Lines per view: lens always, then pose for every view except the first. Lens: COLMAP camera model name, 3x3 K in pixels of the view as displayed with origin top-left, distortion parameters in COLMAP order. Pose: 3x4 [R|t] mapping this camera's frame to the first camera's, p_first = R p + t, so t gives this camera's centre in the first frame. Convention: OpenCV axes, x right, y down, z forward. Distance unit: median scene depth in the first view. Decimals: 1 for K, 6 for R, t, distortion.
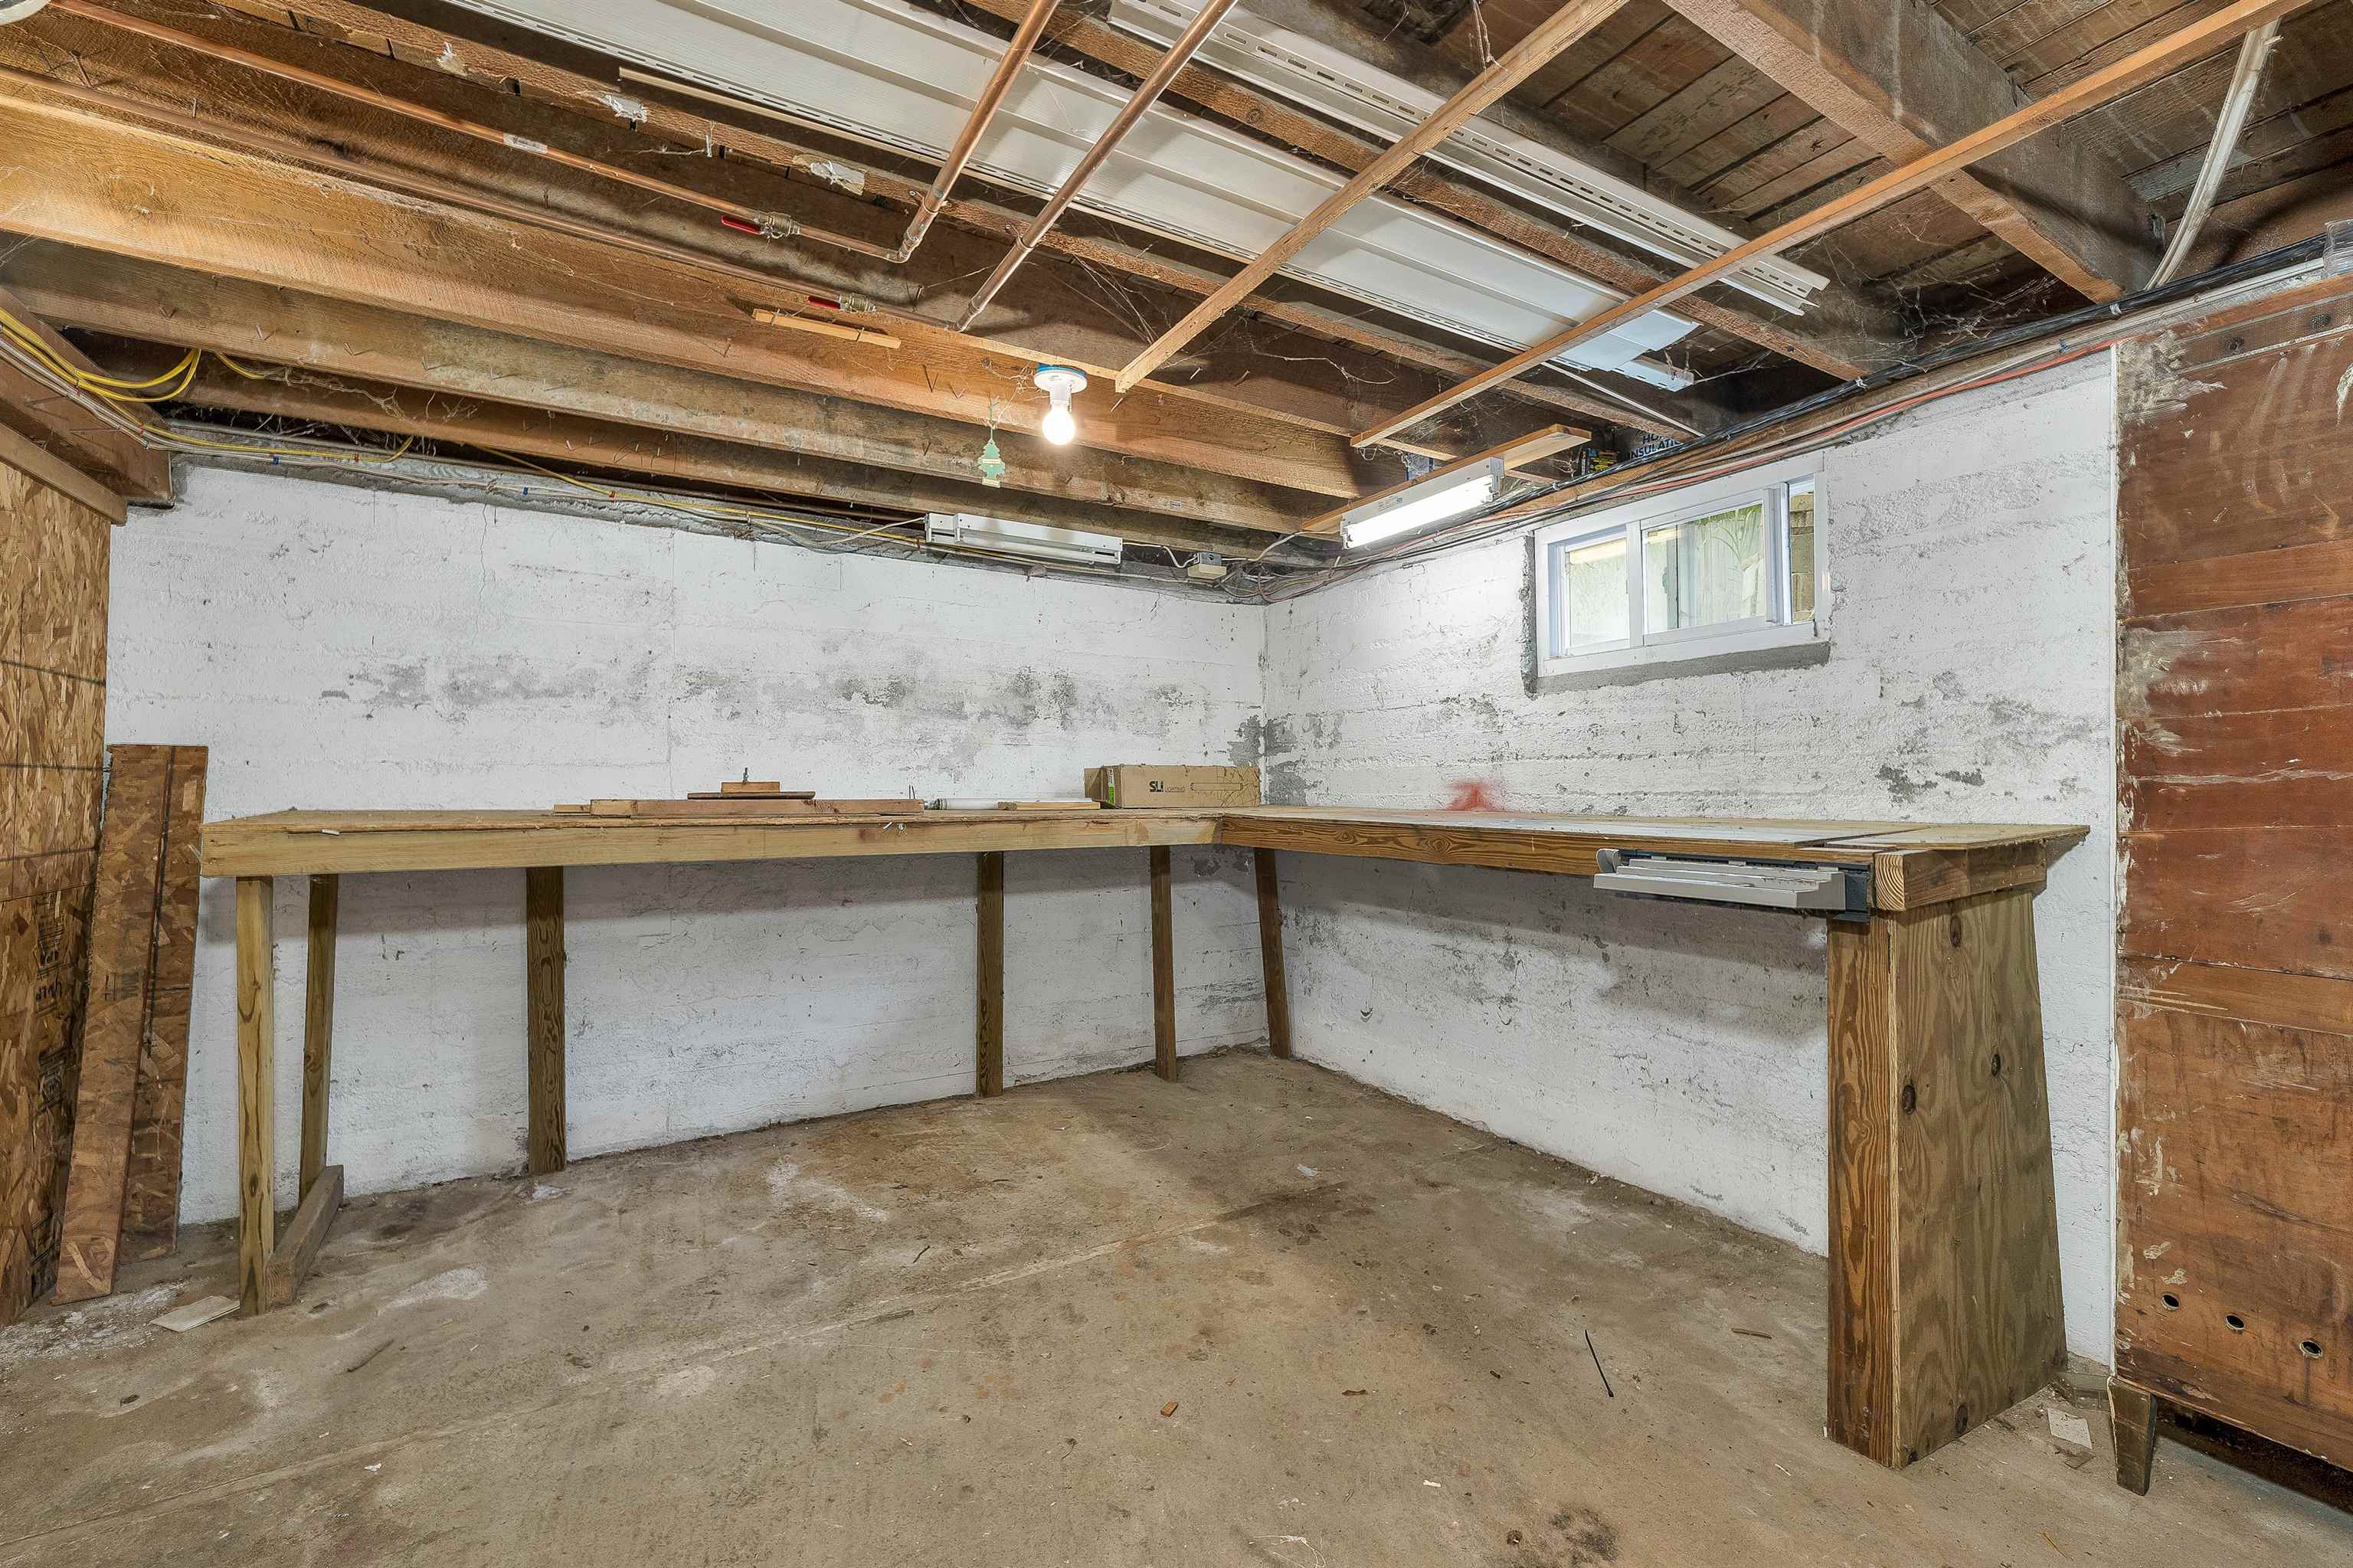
lens RADIAL K [[967.2, 0, 1189.5], [0, 967.2, 786.9], [0, 0, 1]] dist [-0.000421, -0.000281]
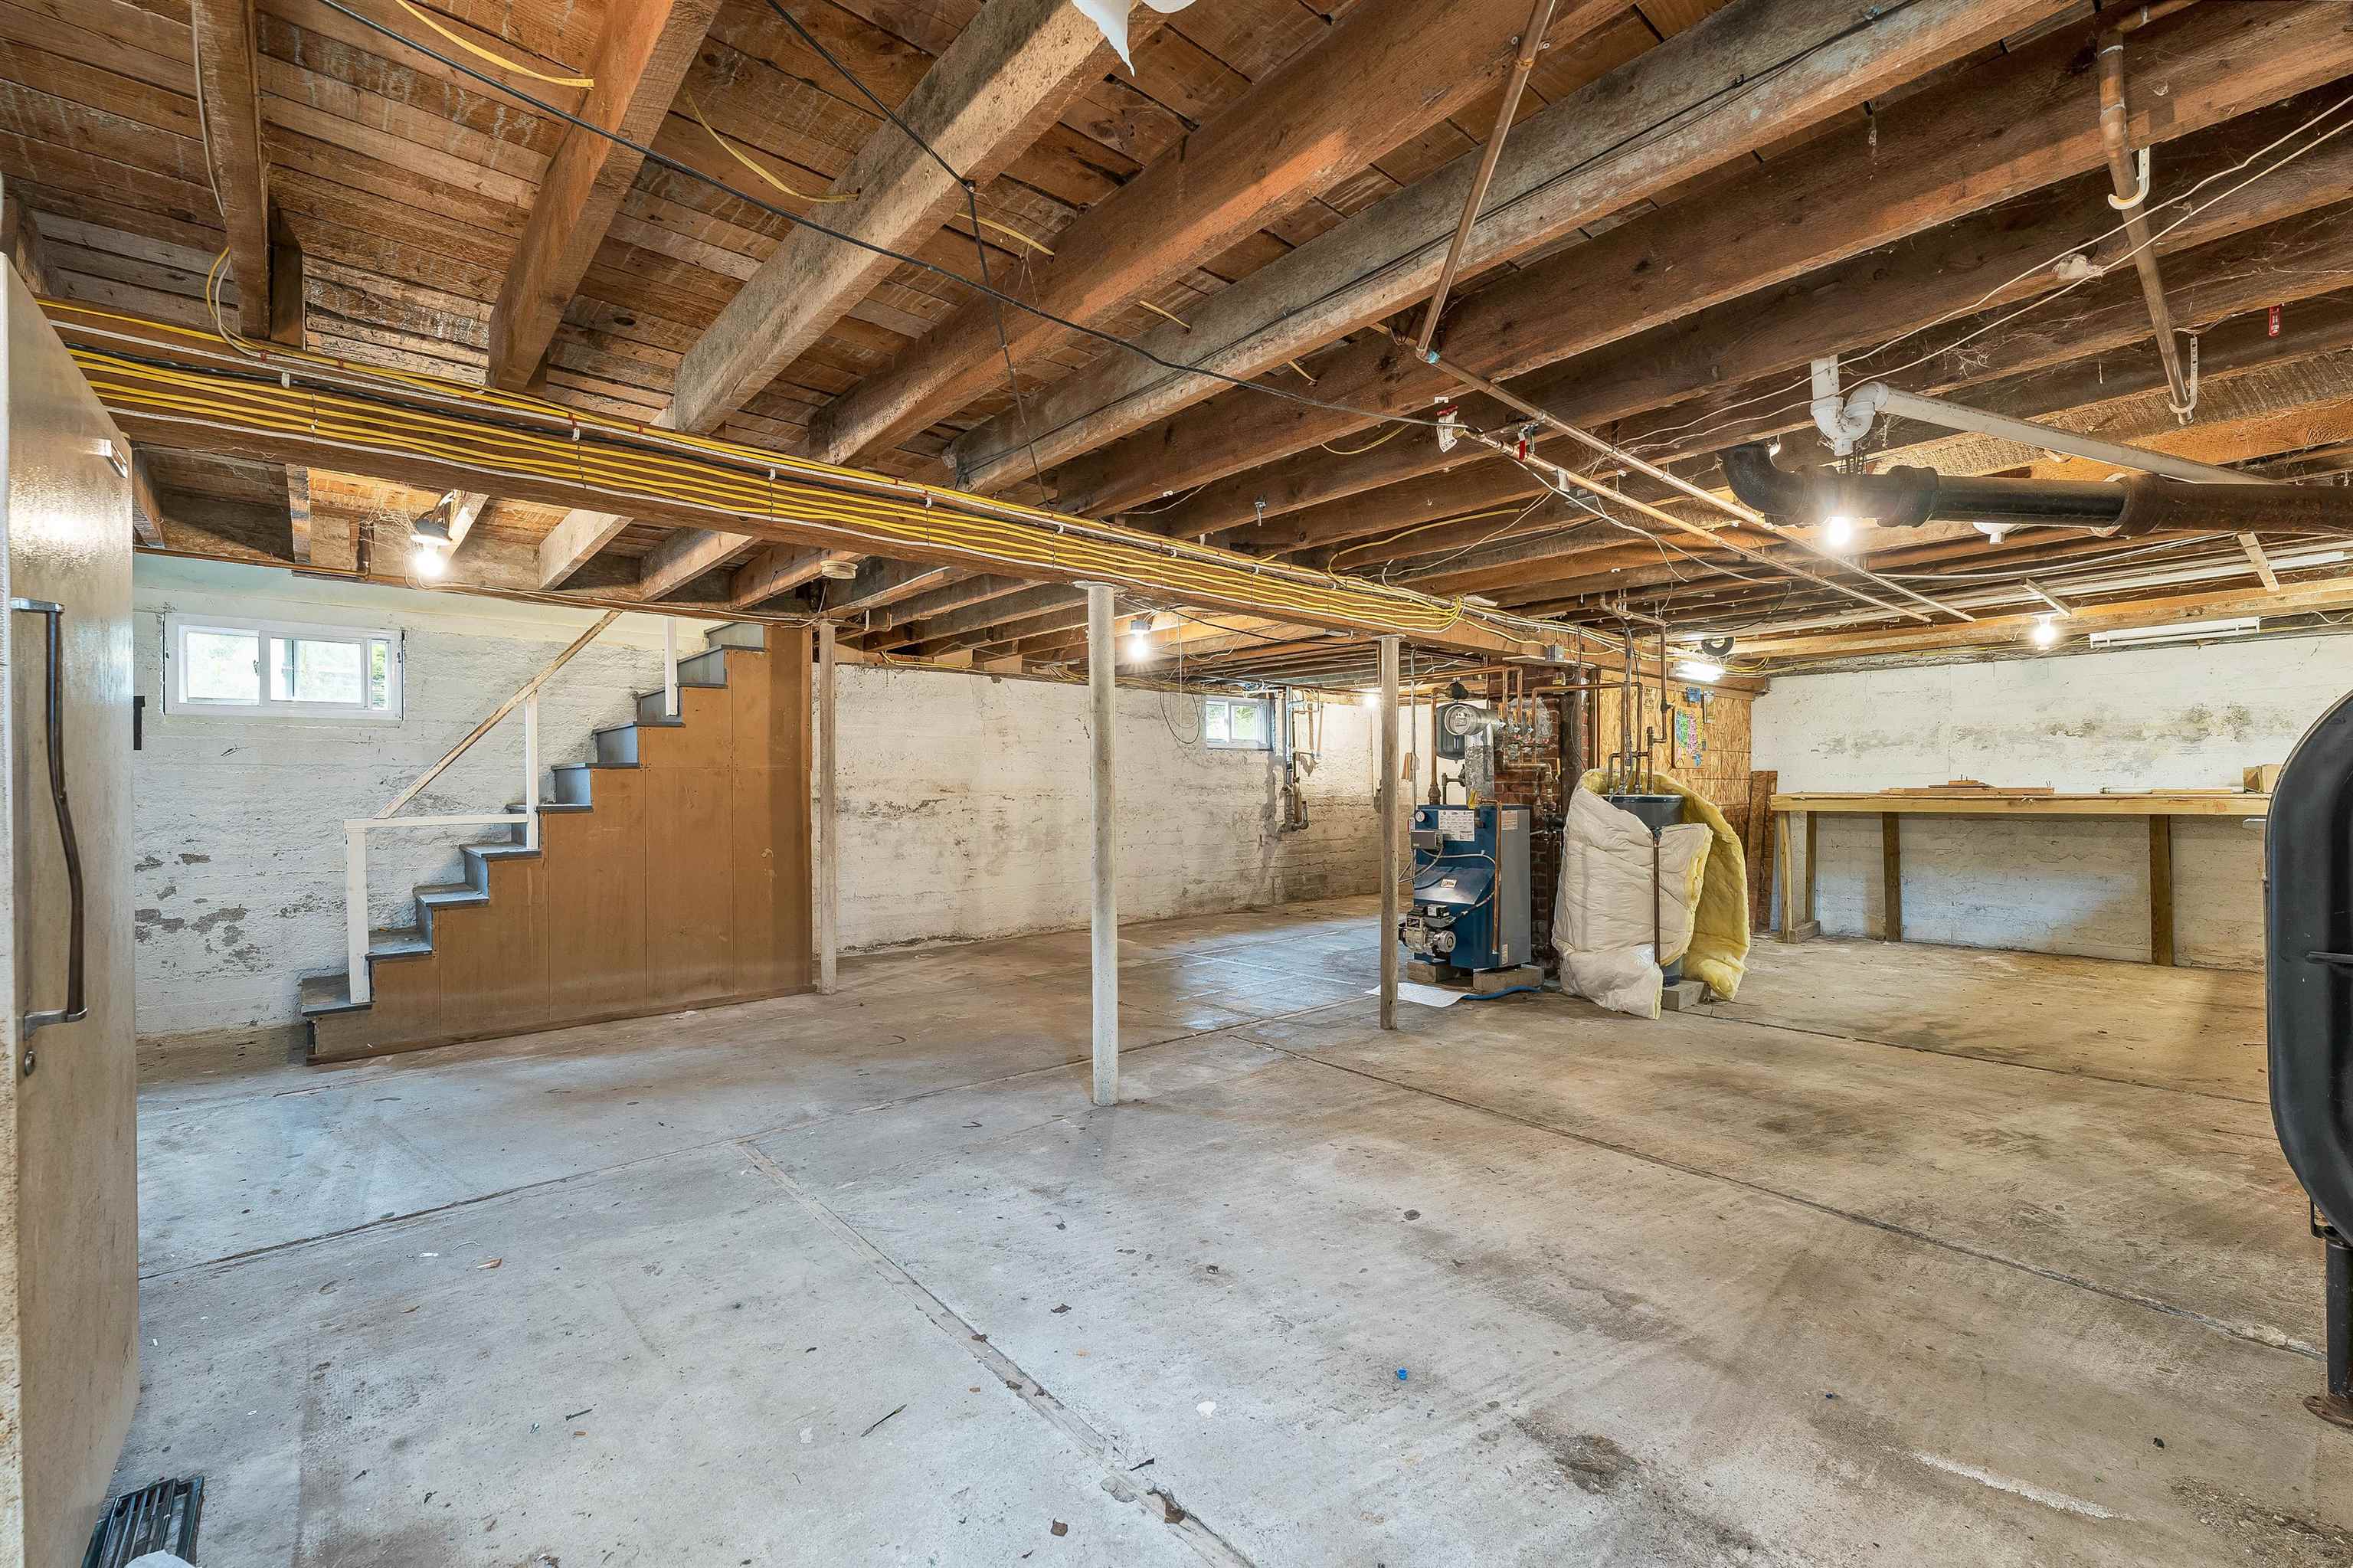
lens RADIAL K [[967.2, 0, 1189.5], [0, 967.2, 786.9], [0, 0, 1]] dist [-0.000421, -0.000281]
pose [[0.194240, -0.004802, -0.980942, 1.275701], [0.012596, 0.999918, -0.002401, -0.006598], [0.980873, -0.011890, 0.194285, -1.114482]]
